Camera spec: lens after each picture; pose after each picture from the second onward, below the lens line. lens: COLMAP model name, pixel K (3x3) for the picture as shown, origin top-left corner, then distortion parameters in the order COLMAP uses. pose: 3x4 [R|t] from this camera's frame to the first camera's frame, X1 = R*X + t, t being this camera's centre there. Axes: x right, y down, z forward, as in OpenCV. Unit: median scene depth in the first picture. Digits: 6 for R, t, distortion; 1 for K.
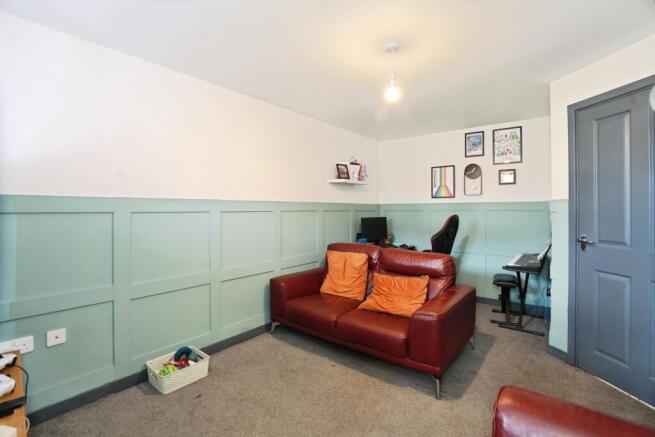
lens RADIAL K [[313.8, 0, 330.9], [0, 313.8, 214.0], [0, 0, 1]] dist [-0.001352, 0.000586]
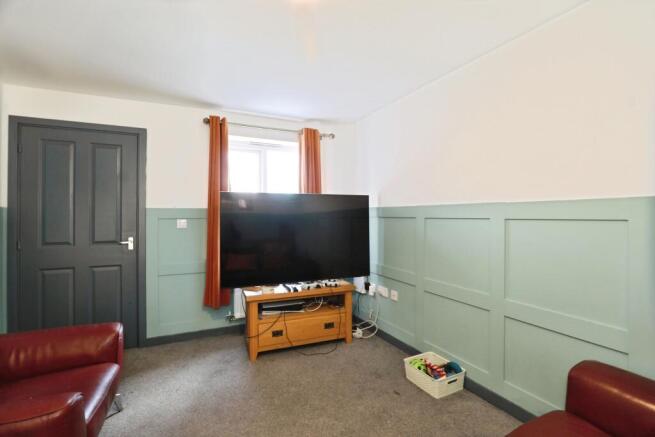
lens RADIAL K [[313.8, 0, 330.9], [0, 313.8, 214.0], [0, 0, 1]] dist [-0.001352, 0.000586]
pose [[-0.453037, -0.005285, -0.891476, 0.573909], [-0.010773, 0.999942, -0.000454, -0.016546], [0.891426, 0.009398, -0.453068, 1.174250]]
